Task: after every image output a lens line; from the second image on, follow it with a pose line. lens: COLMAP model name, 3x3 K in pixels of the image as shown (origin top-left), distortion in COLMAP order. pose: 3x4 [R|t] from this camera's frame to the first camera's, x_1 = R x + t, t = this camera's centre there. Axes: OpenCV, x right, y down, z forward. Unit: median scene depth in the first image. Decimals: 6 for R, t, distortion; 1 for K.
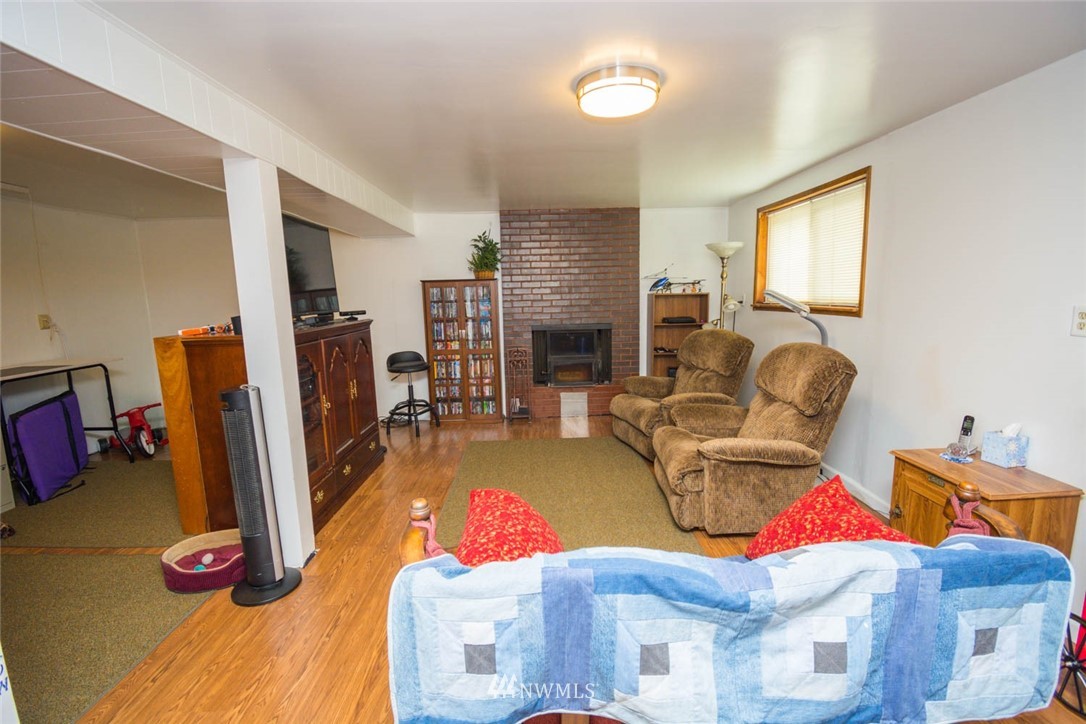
lens RADIAL K [[480.9, 0, 540.1], [0, 480.9, 364.1], [0, 0, 1]] dist [-0.005062, -0.009386]
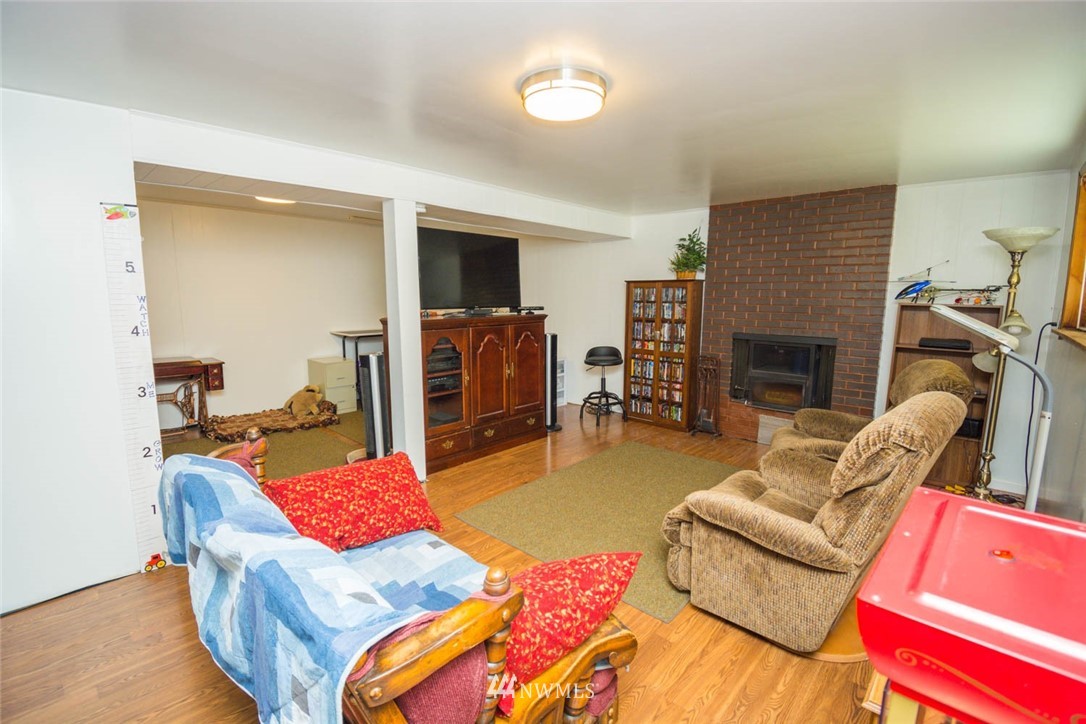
lens RADIAL K [[480.9, 0, 542.5], [0, 480.9, 364.9], [0, 0, 1]] dist [-0.005062, -0.009386]
pose [[0.716329, 0.131837, -0.685194, 0.356858], [-0.124013, 0.990409, 0.060915, -0.032802], [0.686653, 0.041338, 0.725809, 0.118116]]
